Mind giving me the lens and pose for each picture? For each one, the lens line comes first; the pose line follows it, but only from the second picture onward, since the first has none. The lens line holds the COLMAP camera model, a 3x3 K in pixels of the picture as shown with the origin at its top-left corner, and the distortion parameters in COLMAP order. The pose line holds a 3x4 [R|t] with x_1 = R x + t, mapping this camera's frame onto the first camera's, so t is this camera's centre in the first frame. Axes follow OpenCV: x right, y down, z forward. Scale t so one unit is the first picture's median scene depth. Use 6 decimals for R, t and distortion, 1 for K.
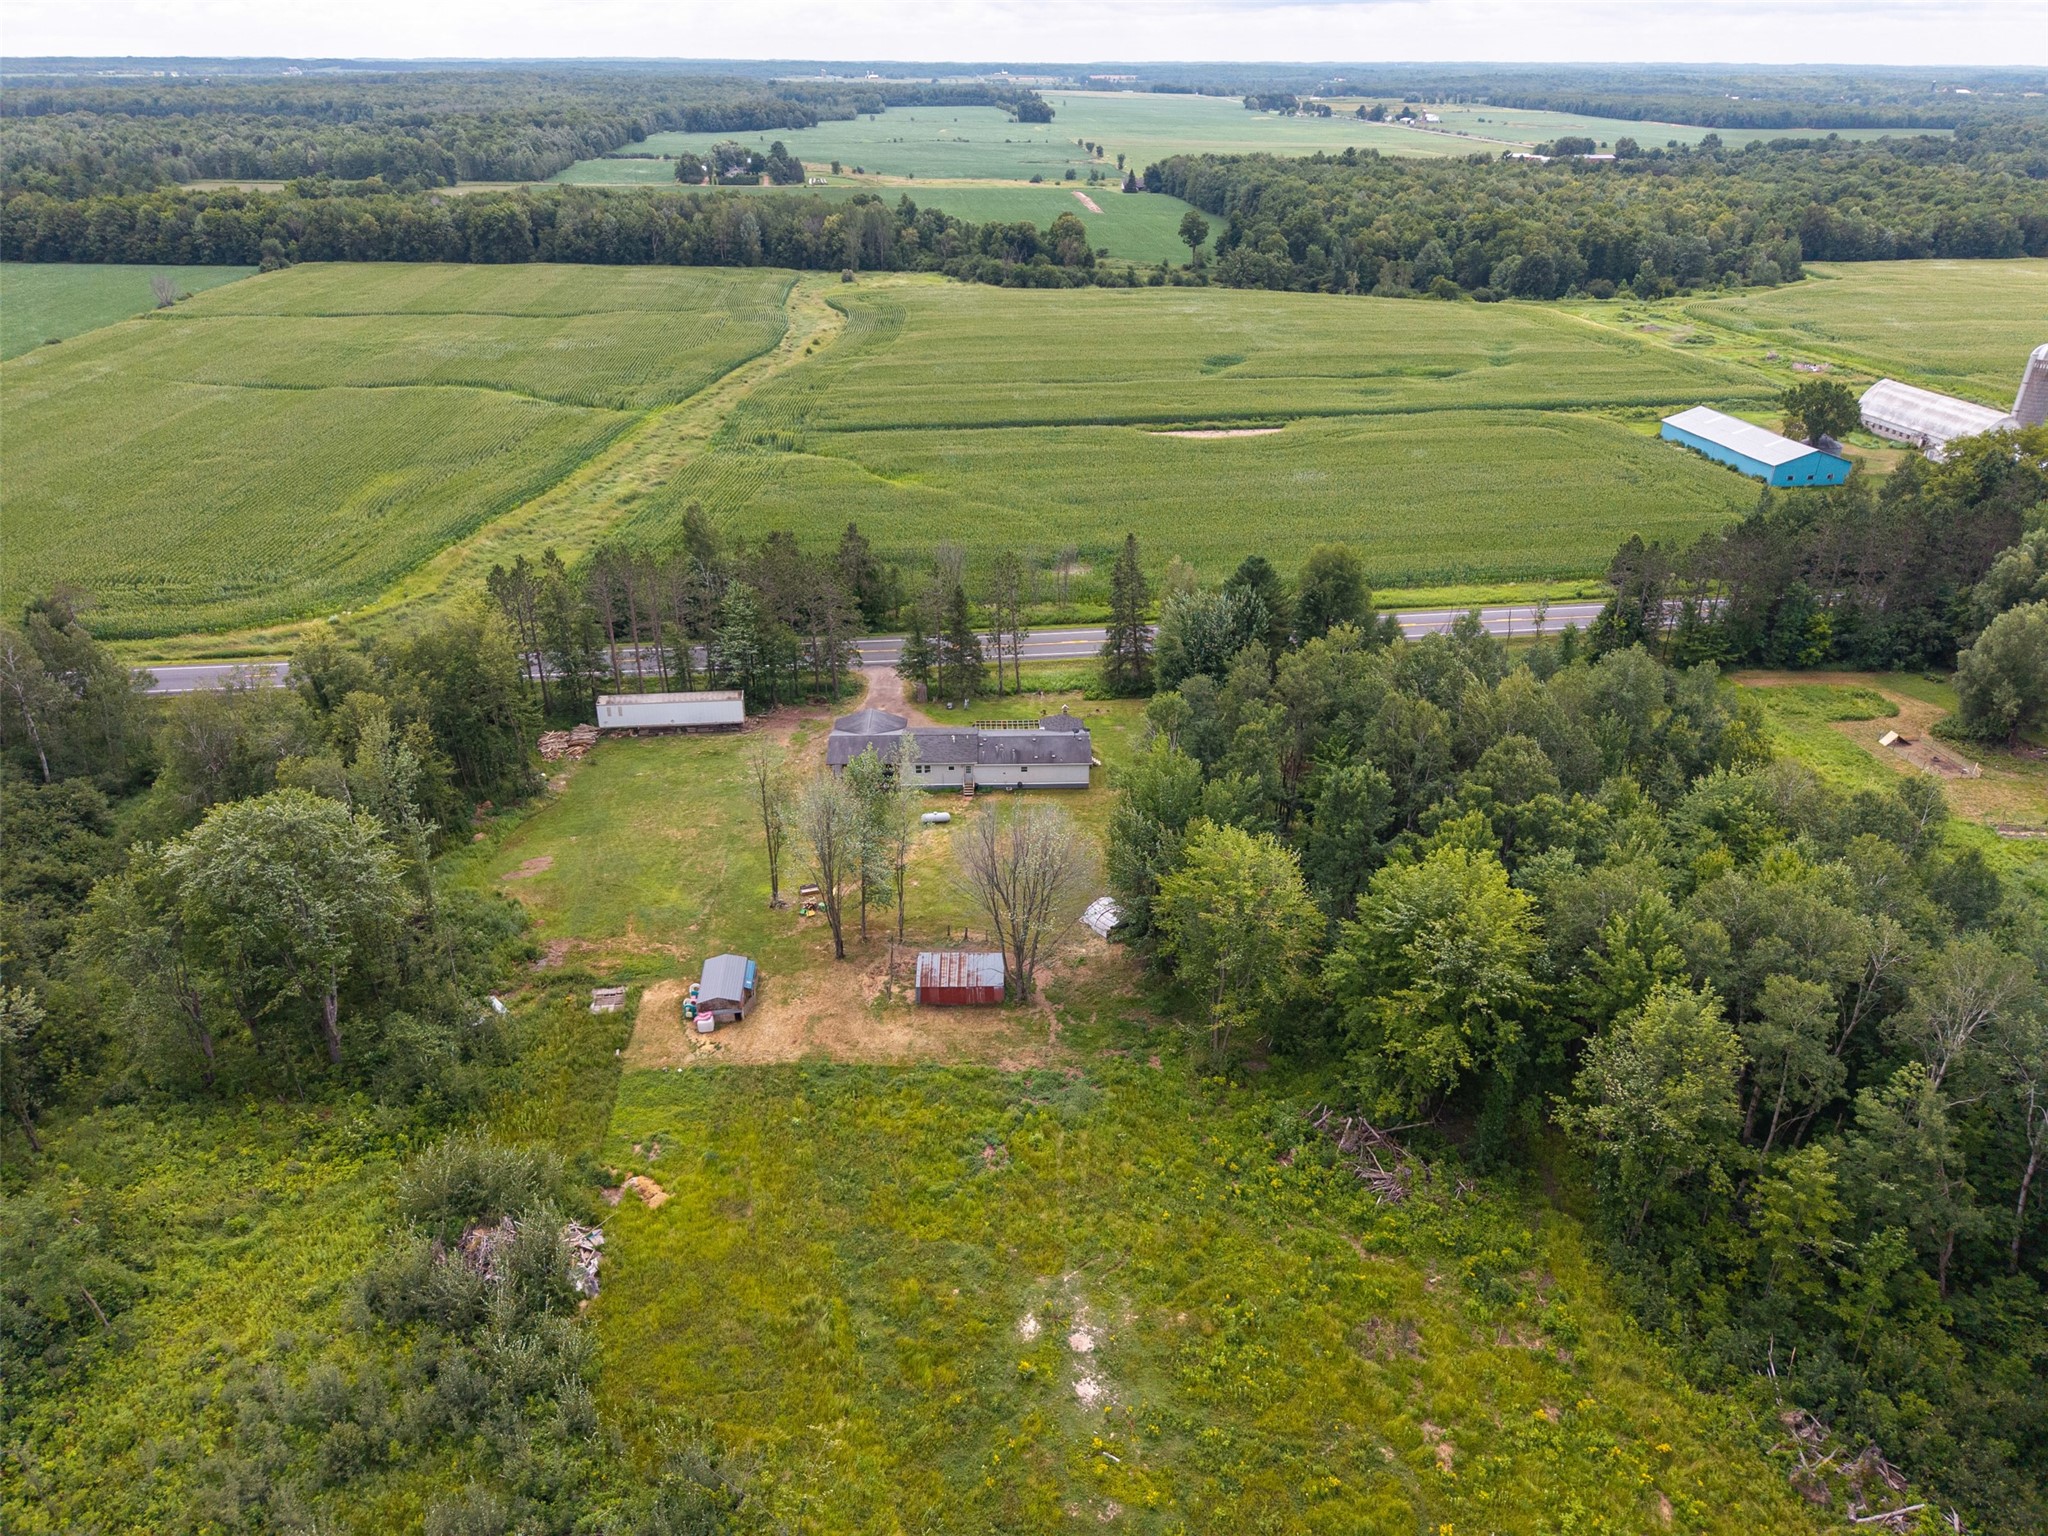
lens RADIAL K [[1369.3, 0, 1010.9], [0, 1369.3, 780.0], [0, 0, 1]] dist [0.005575, -0.006252]
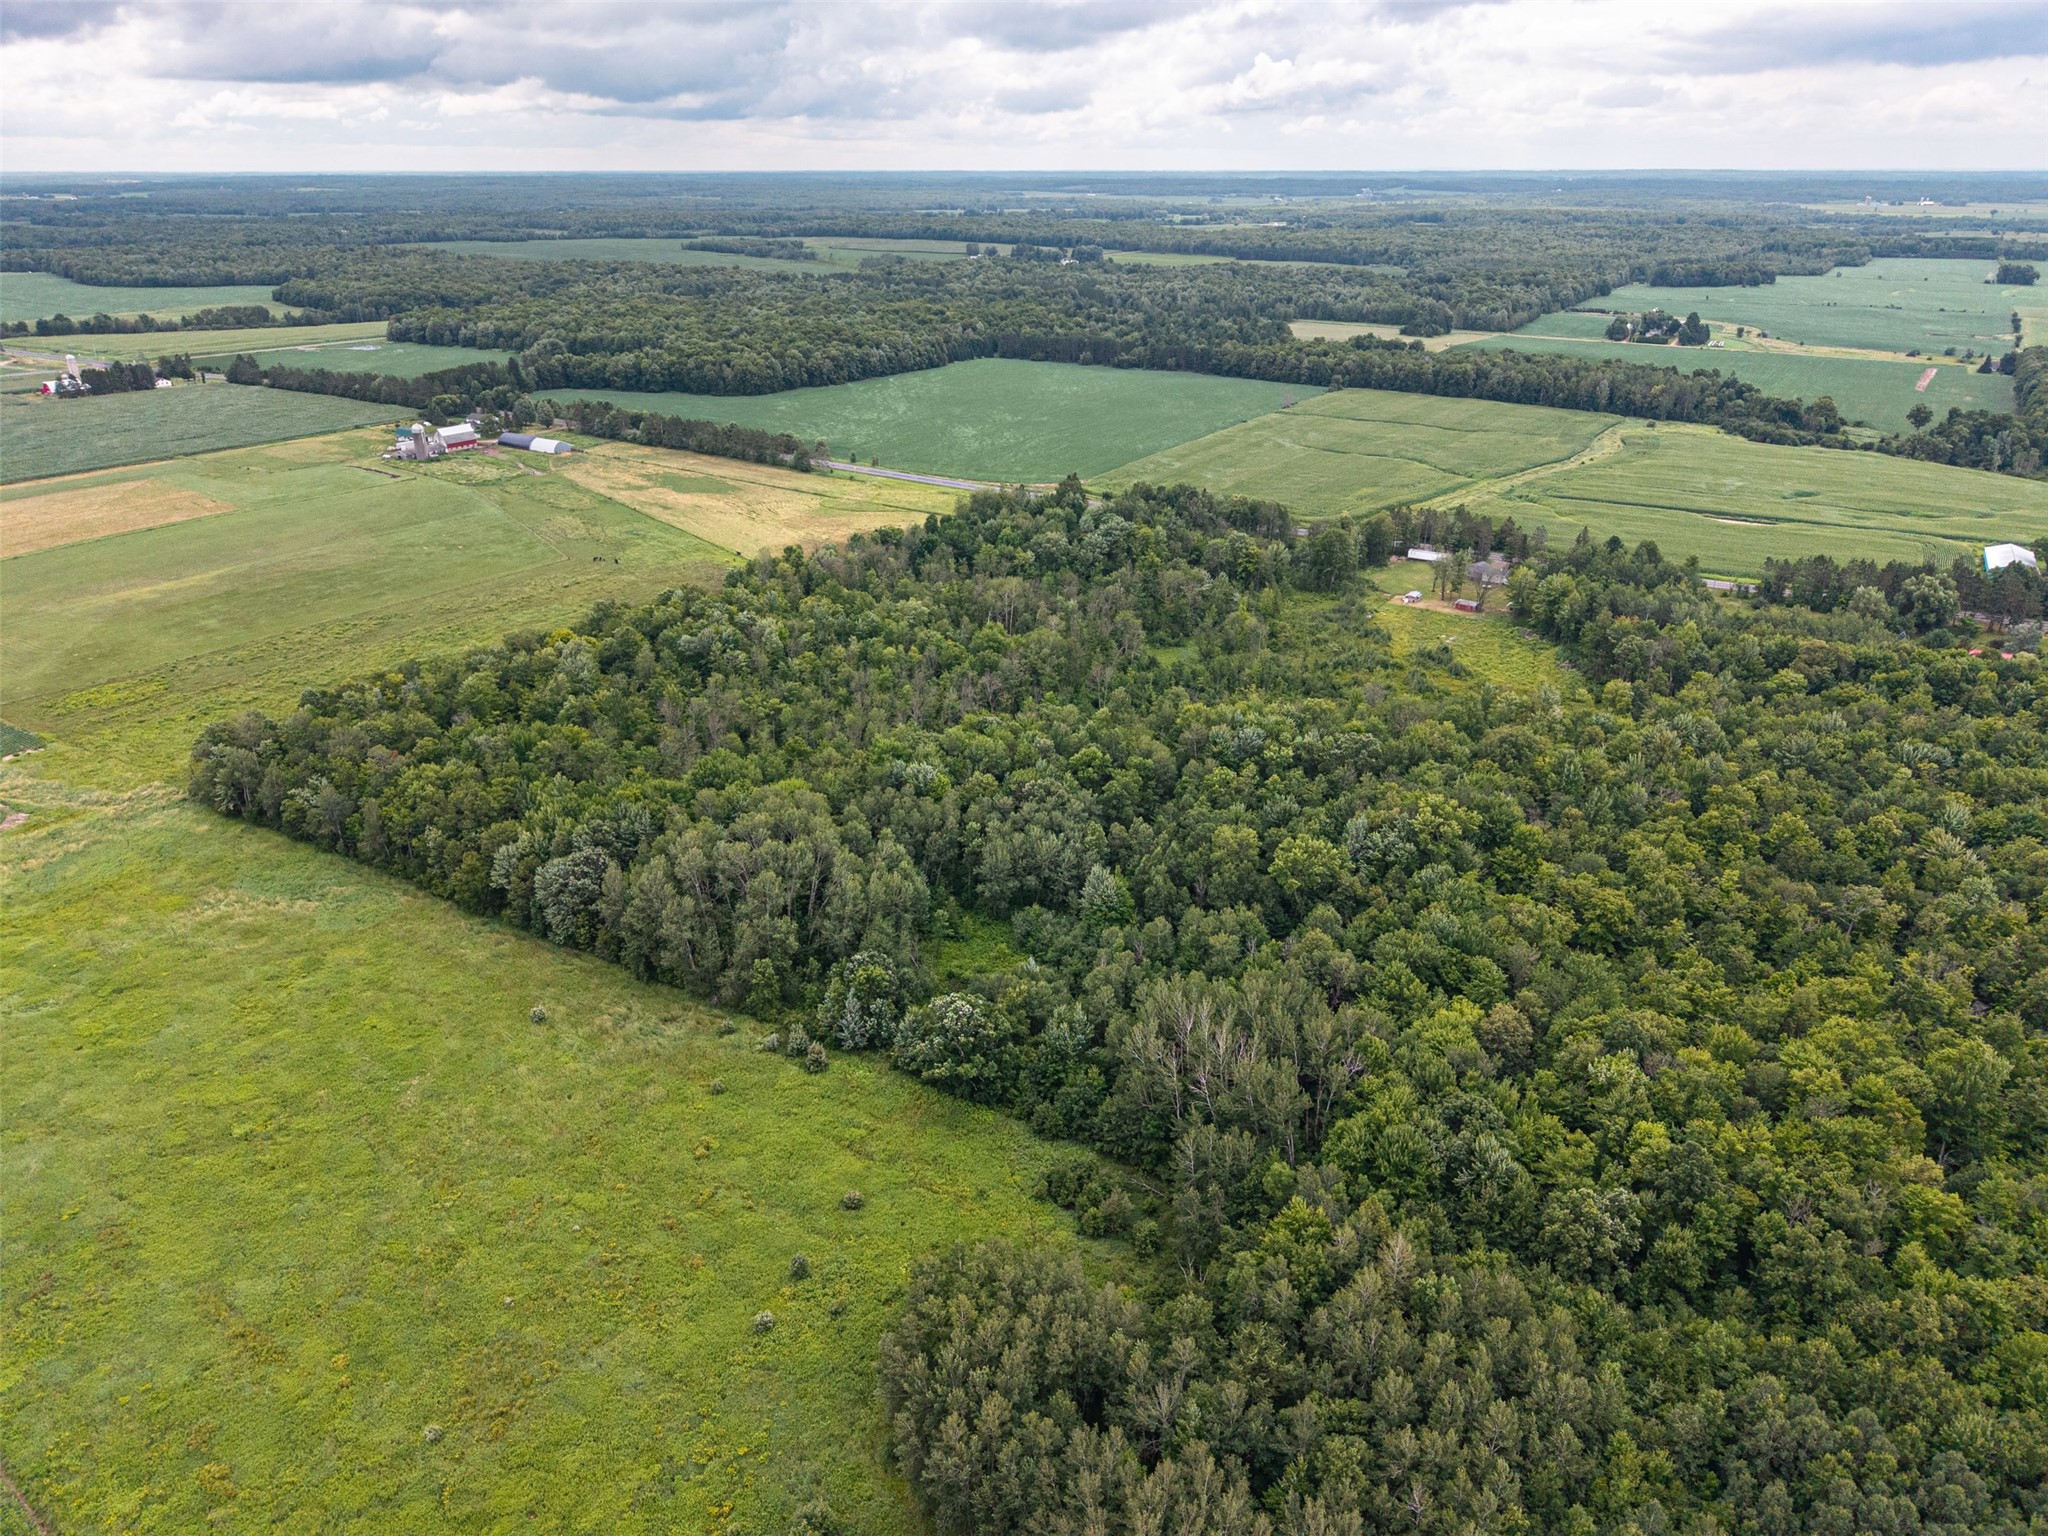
lens RADIAL K [[1369.3, 0, 1028.2], [0, 1369.3, 757.4], [0, 0, 1]] dist [0.005575, -0.006252]
pose [[0.791375, 0.237719, -0.563219, 0.282465], [-0.279578, 0.960043, 0.012374, 0.187882], [0.543656, 0.147671, 0.826215, -0.644227]]
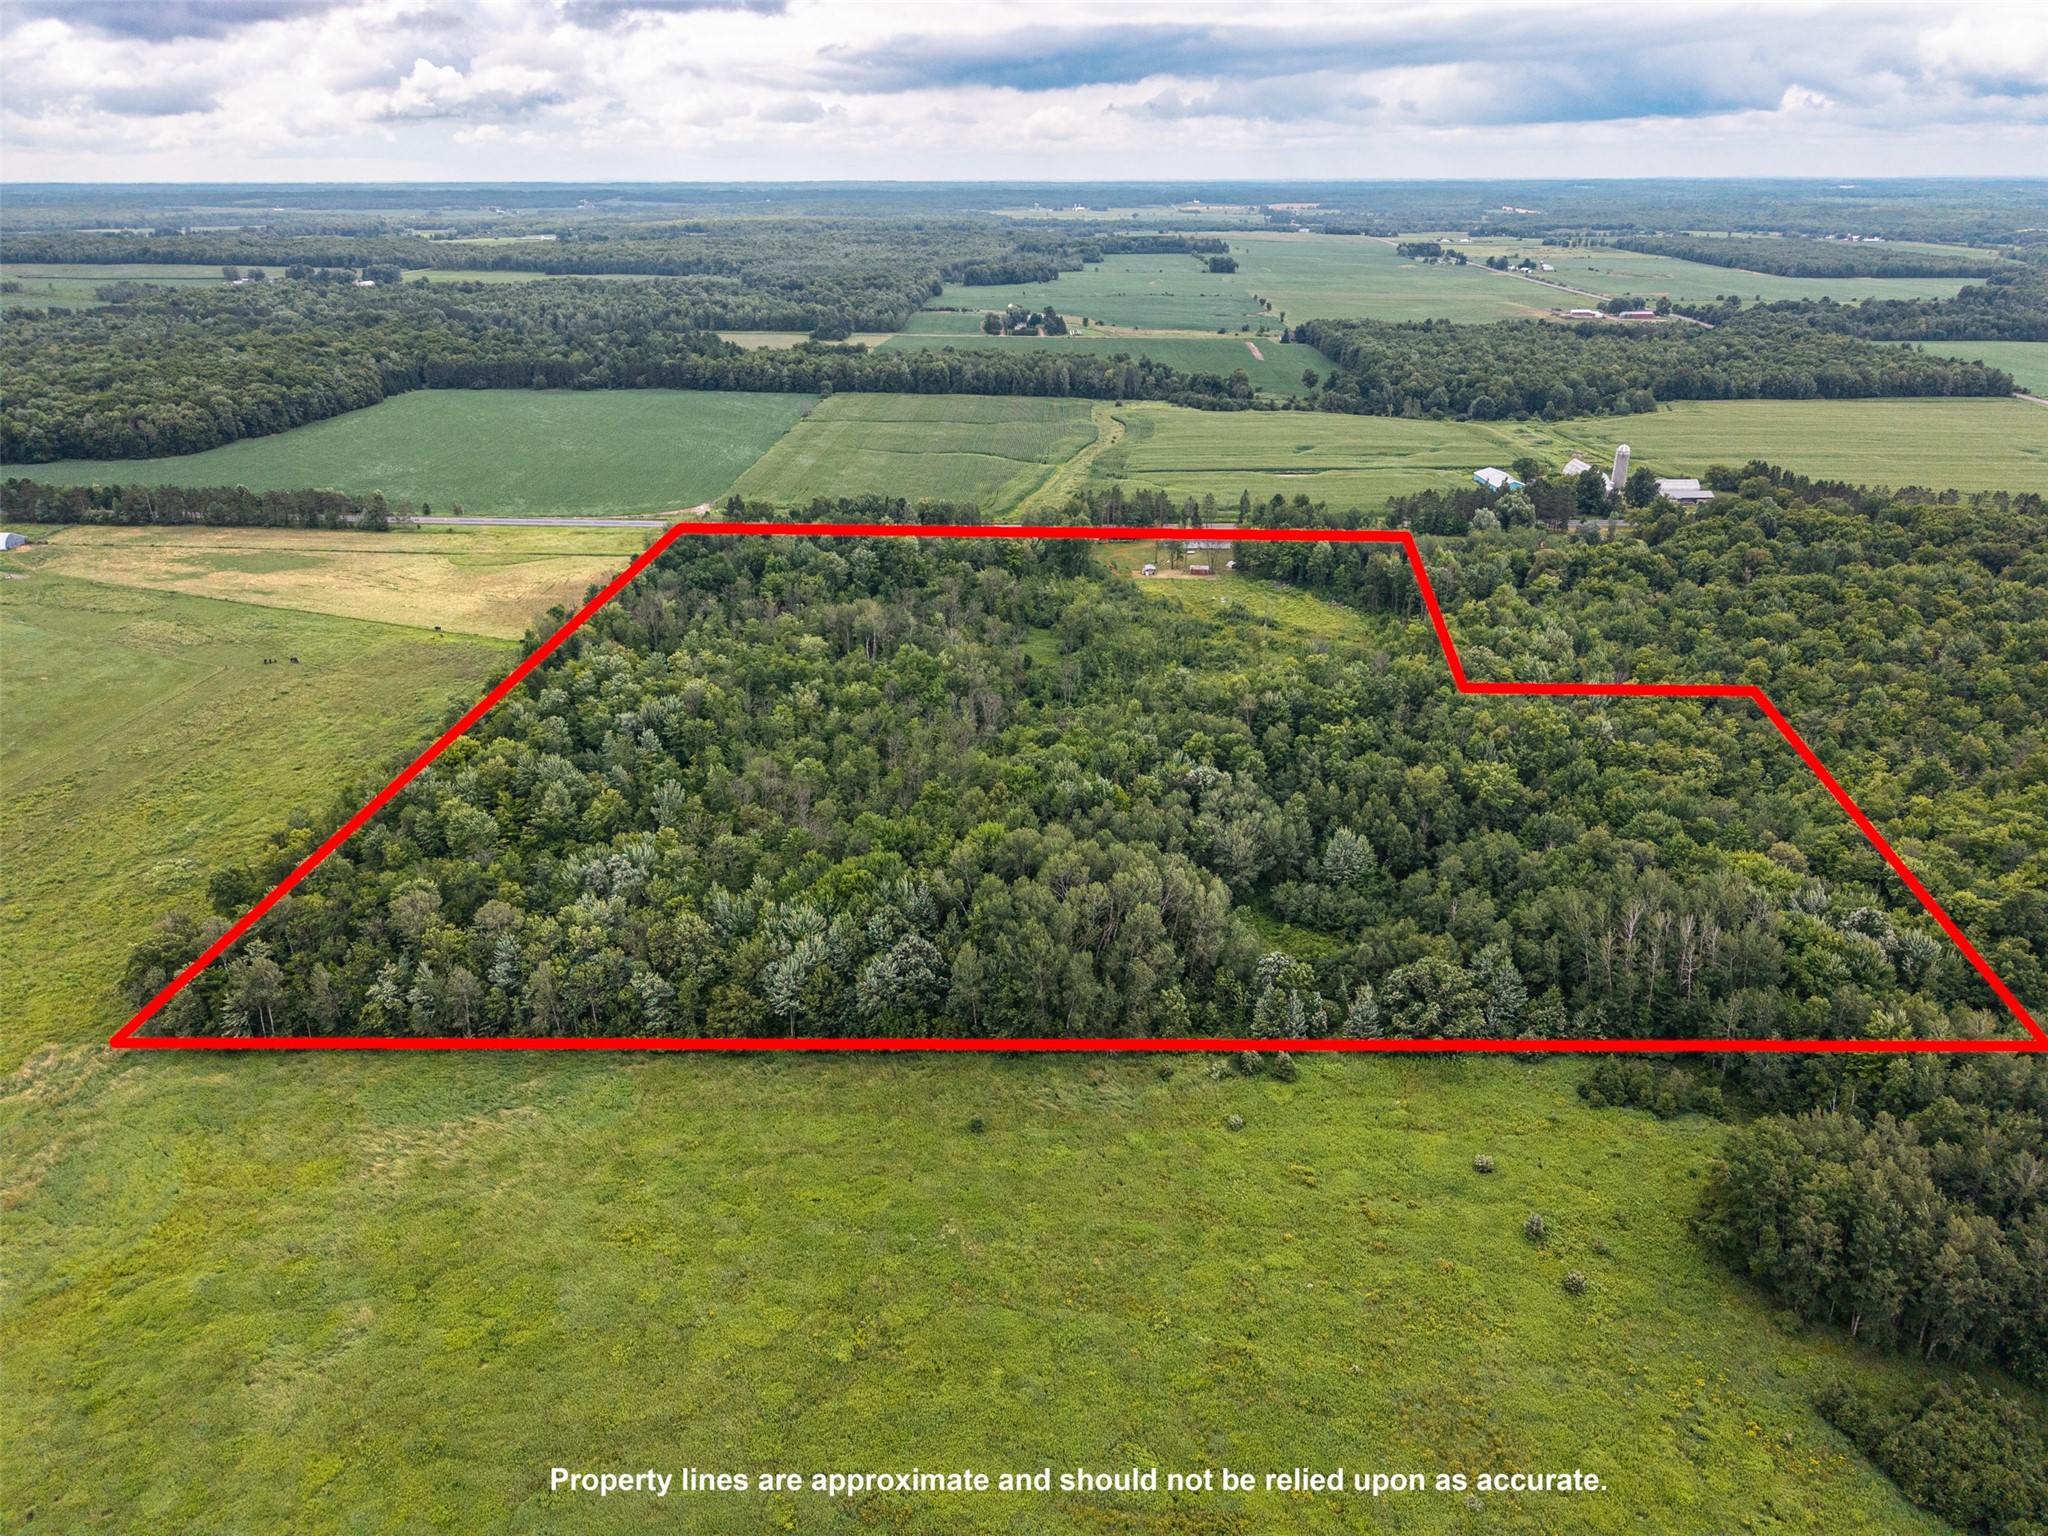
lens RADIAL K [[1369.3, 0, 1015.5], [0, 1369.3, 759.1], [0, 0, 1]] dist [0.005575, -0.006252]
pose [[0.992303, 0.043159, -0.116071, -0.018681], [-0.052254, 0.995700, -0.076489, 0.242136], [0.112271, 0.081965, 0.990291, -0.750624]]
